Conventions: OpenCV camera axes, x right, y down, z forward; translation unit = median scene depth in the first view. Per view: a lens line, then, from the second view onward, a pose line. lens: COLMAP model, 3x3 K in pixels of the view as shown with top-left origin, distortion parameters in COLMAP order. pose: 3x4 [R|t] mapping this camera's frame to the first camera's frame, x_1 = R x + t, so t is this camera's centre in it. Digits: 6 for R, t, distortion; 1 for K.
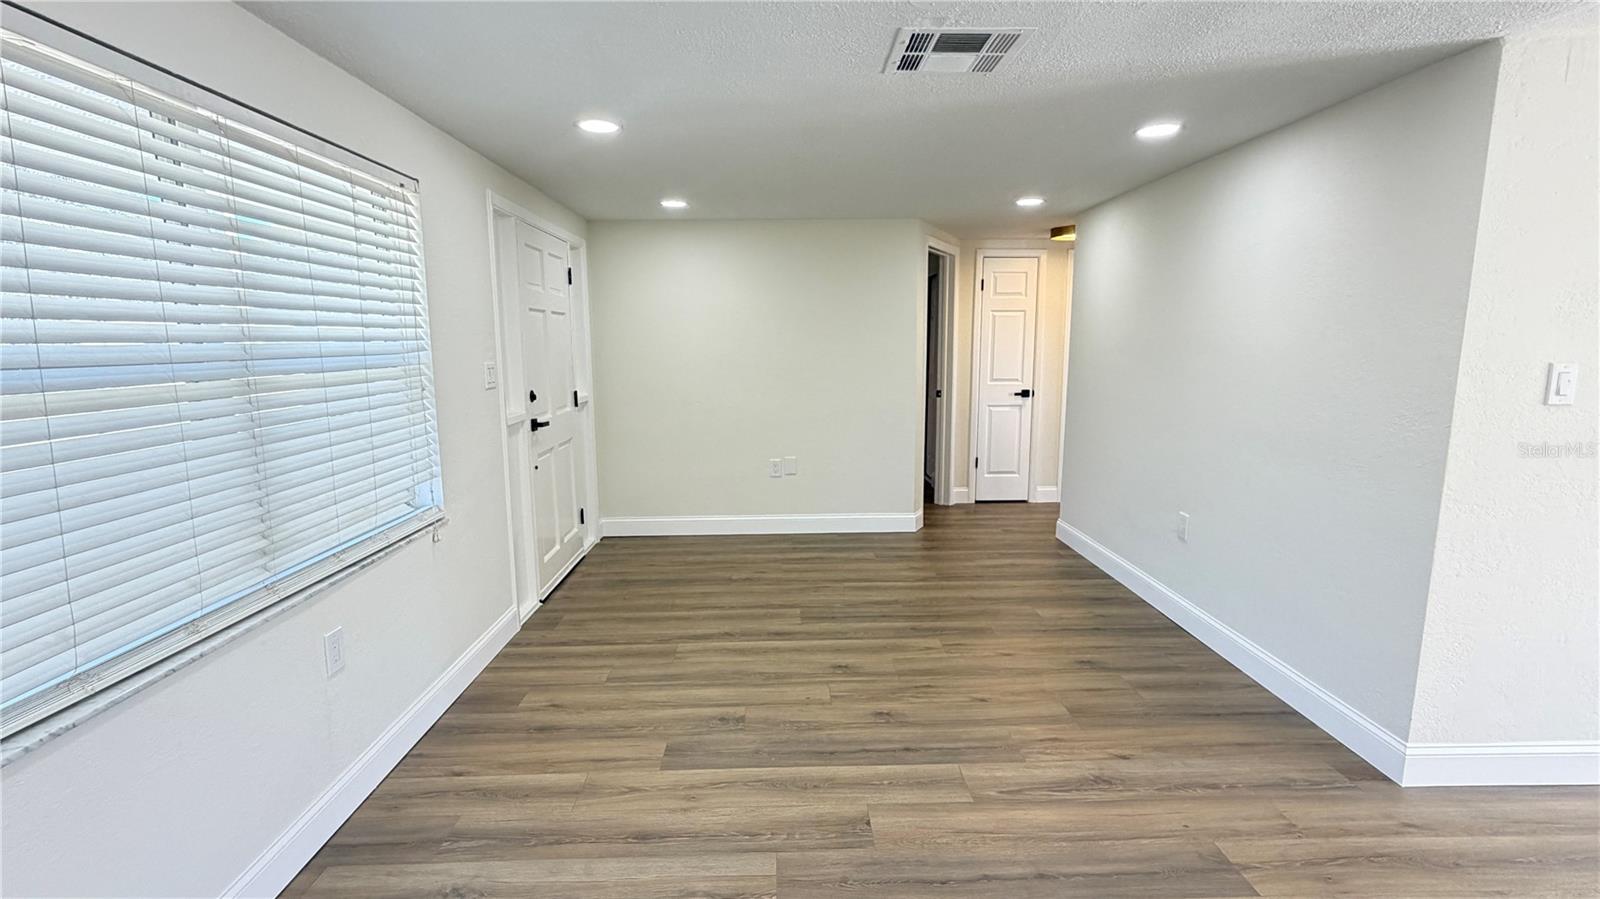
lens RADIAL K [[751.2, 0, 808.7], [0, 751.2, 445.8], [0, 0, 1]] dist [0.001855, -0.000021]
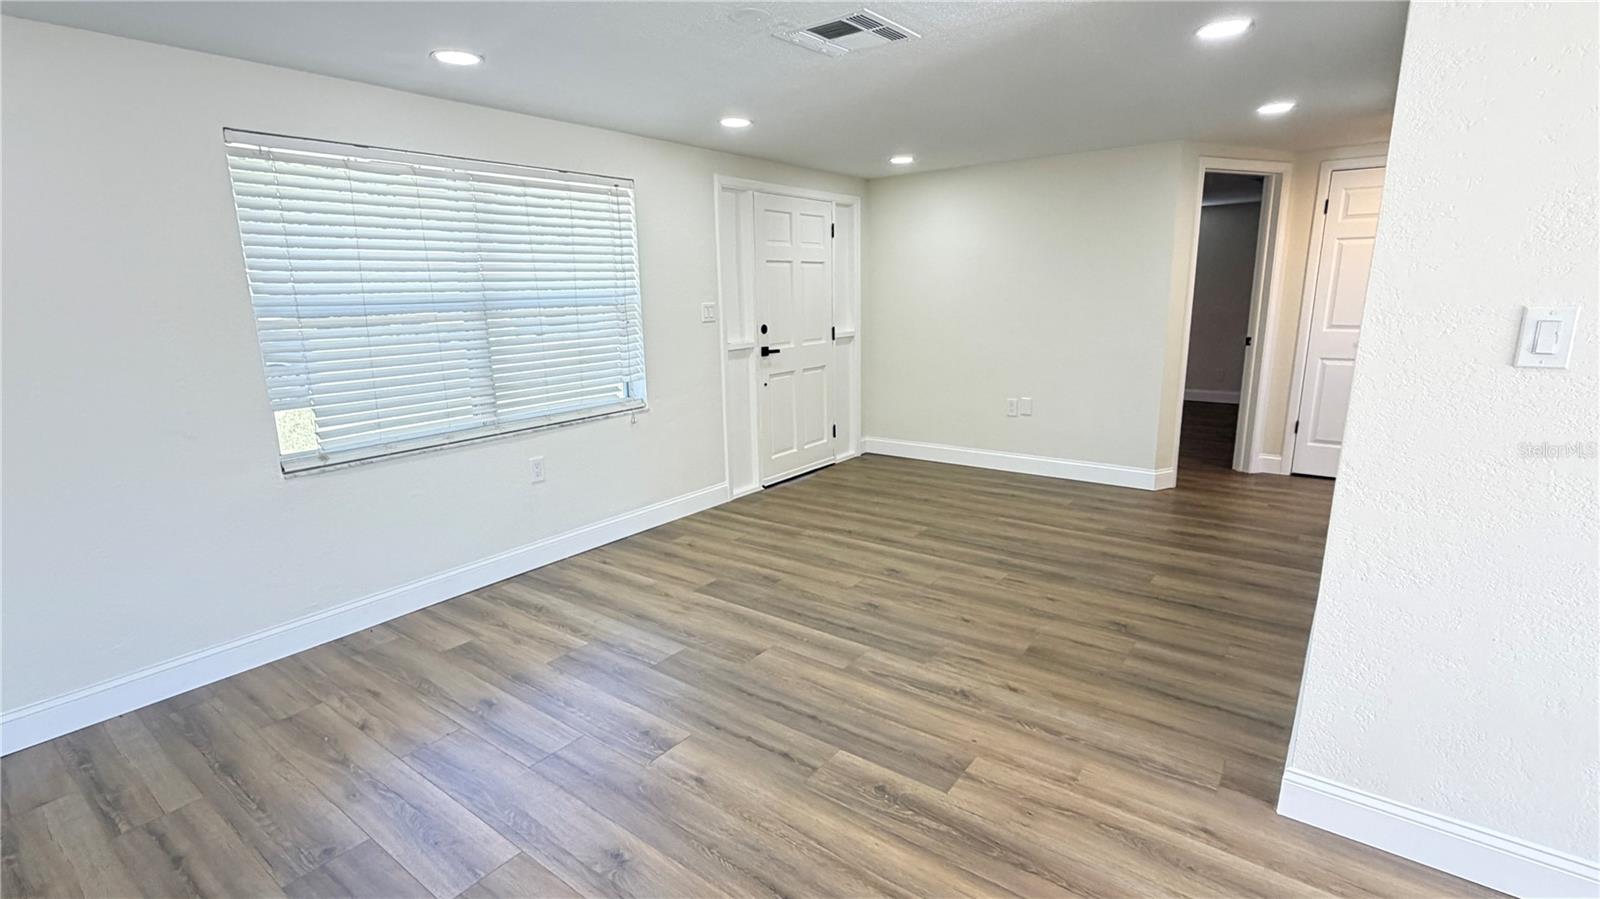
lens RADIAL K [[752.4, 0, 791.9], [0, 752.4, 452.4], [0, 0, 1]] dist [0.002762, 0.000427]
pose [[0.773816, 0.125697, -0.620813, 0.602236], [-0.072669, 0.991258, 0.110122, -0.001794], [0.629228, -0.040101, 0.776186, 0.010814]]
